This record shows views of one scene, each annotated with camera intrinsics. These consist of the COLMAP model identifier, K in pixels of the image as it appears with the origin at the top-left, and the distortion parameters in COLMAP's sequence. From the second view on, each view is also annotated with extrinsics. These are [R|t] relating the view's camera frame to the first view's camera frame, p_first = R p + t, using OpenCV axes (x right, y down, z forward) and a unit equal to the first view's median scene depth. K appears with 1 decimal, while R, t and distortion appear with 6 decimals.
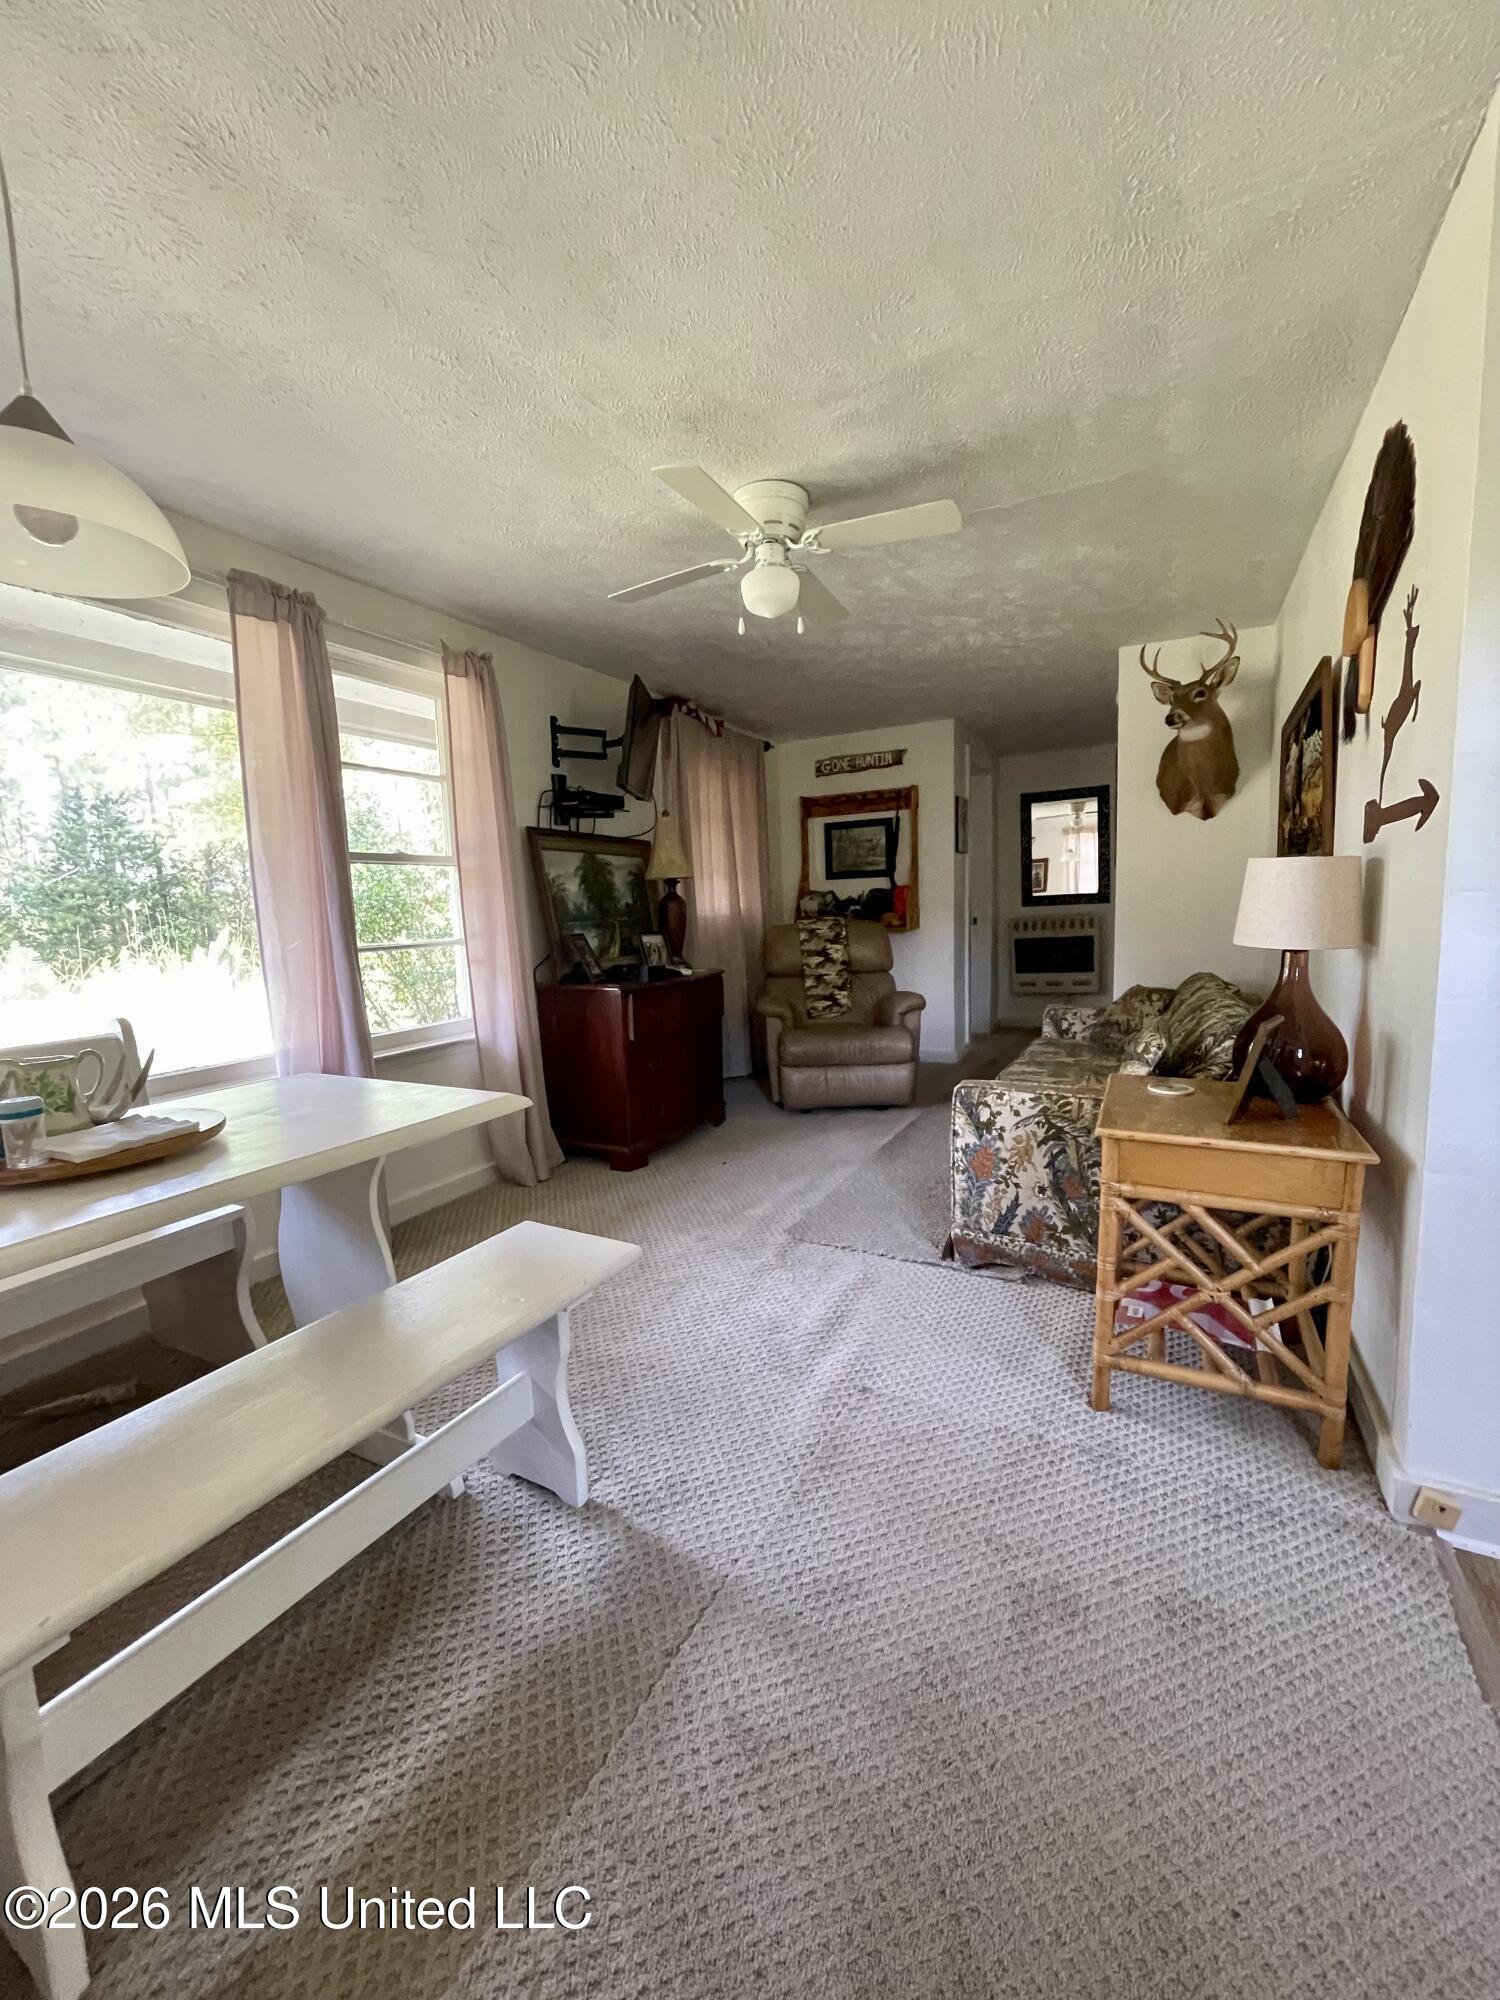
lens RADIAL K [[803.6, 0, 753.5], [0, 803.6, 999.2], [0, 0, 1]] dist [-0.007759, -0.000225]
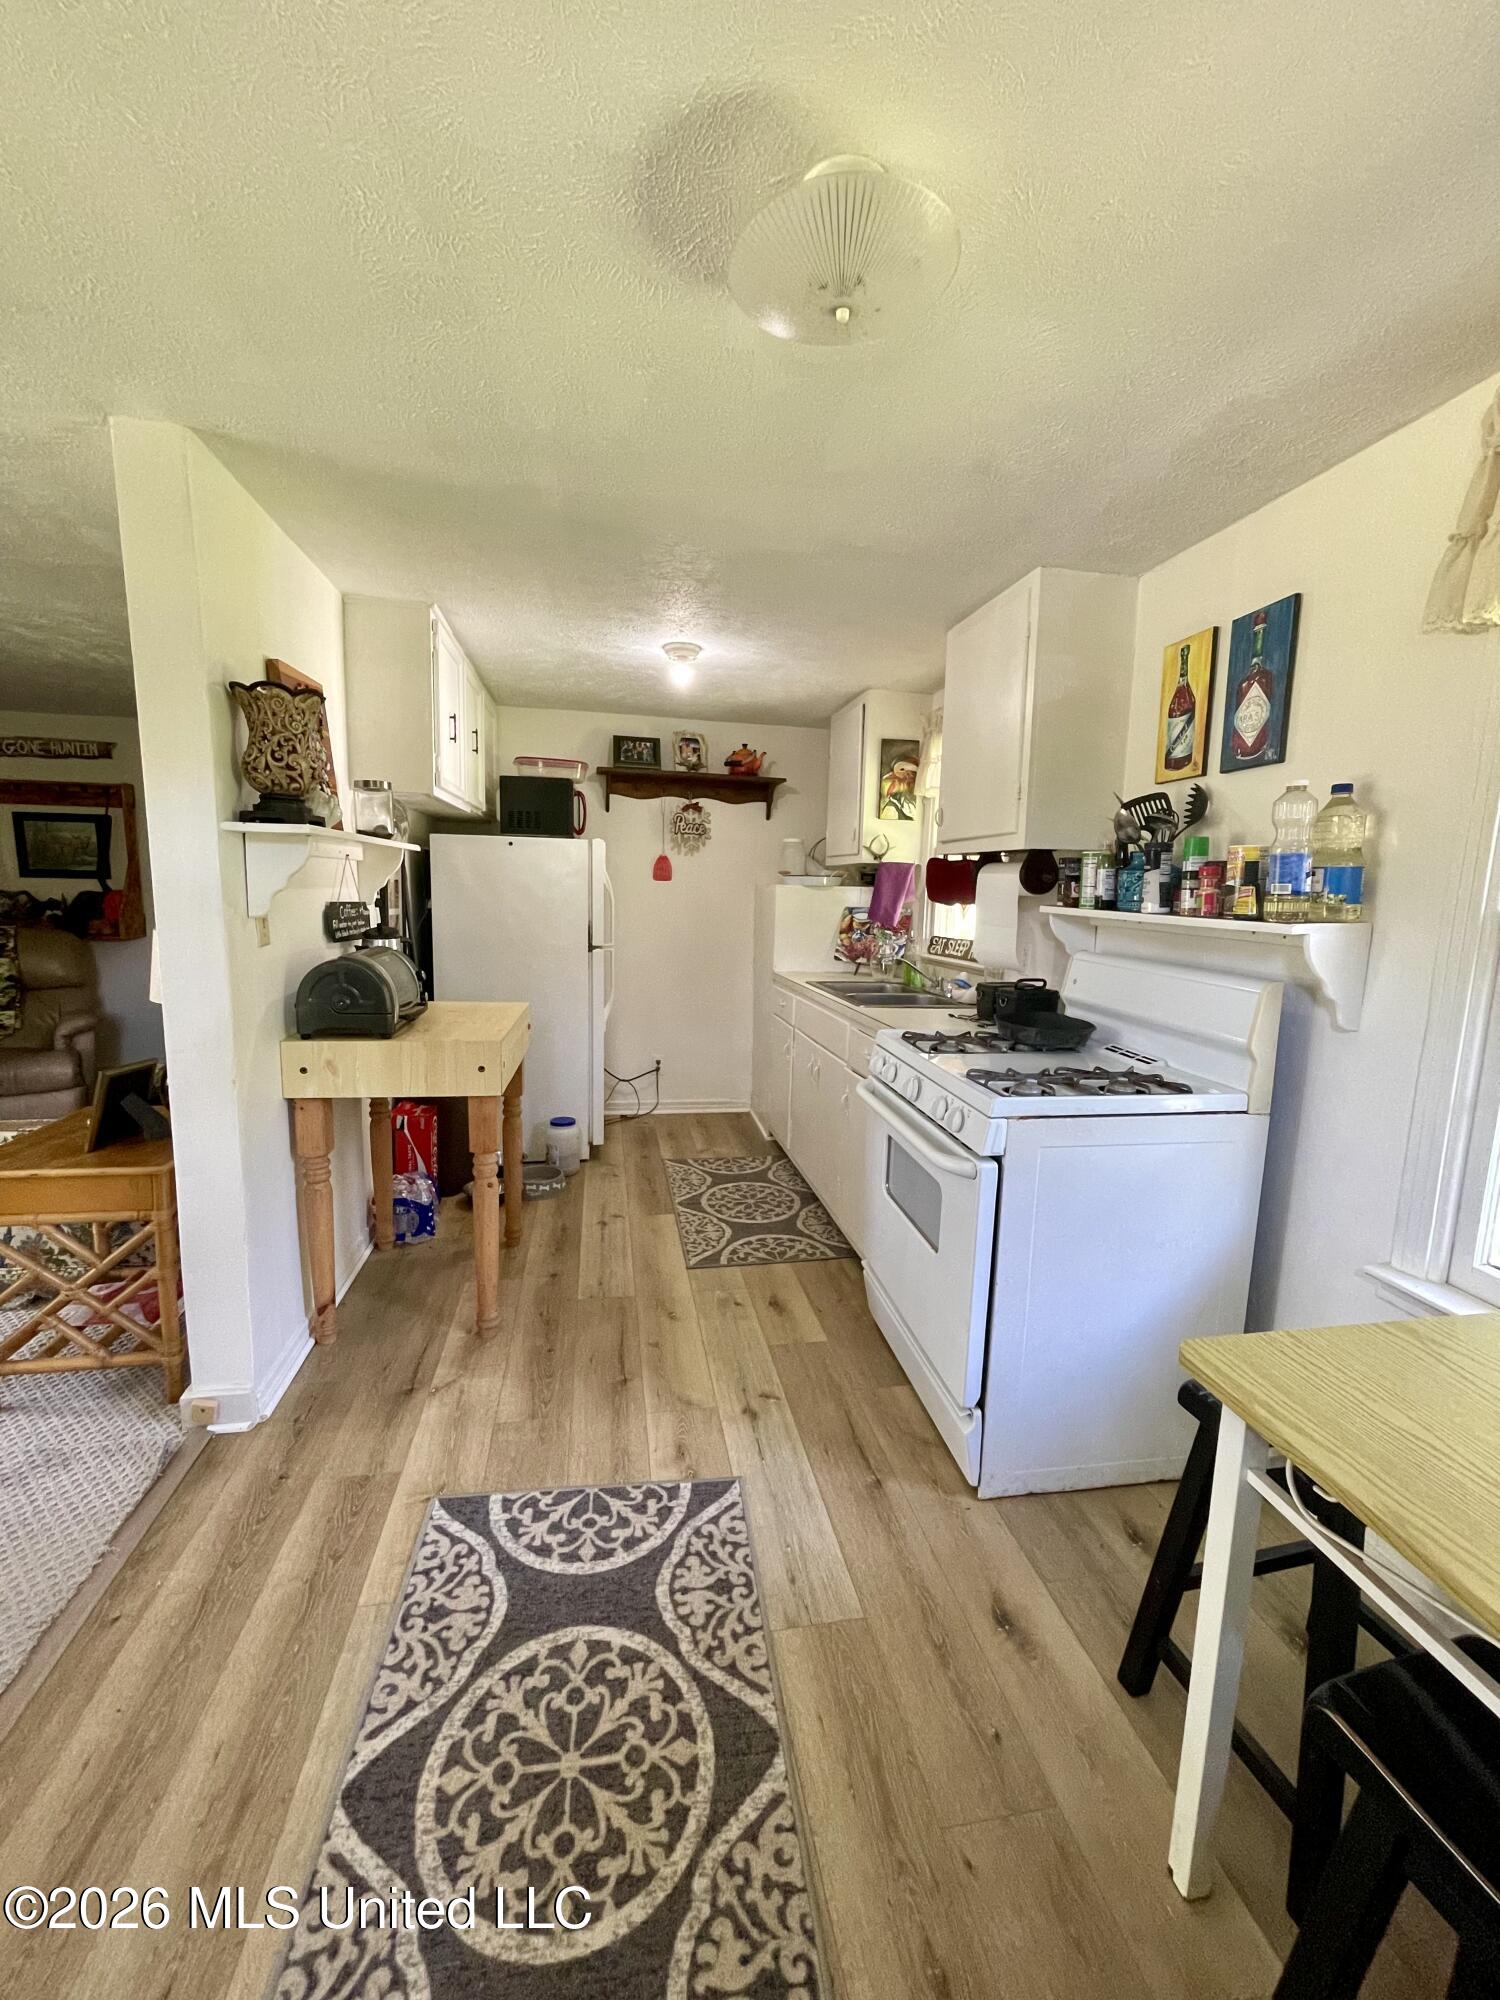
lens RADIAL K [[803.6, 0, 748.6], [0, 803.6, 999.8], [0, 0, 1]] dist [-0.007759, -0.000225]
pose [[0.789098, -0.030329, 0.613519, 0.340203], [0.018467, 0.999500, 0.025659, -0.046419], [-0.613990, -0.008918, 0.789263, -0.305844]]
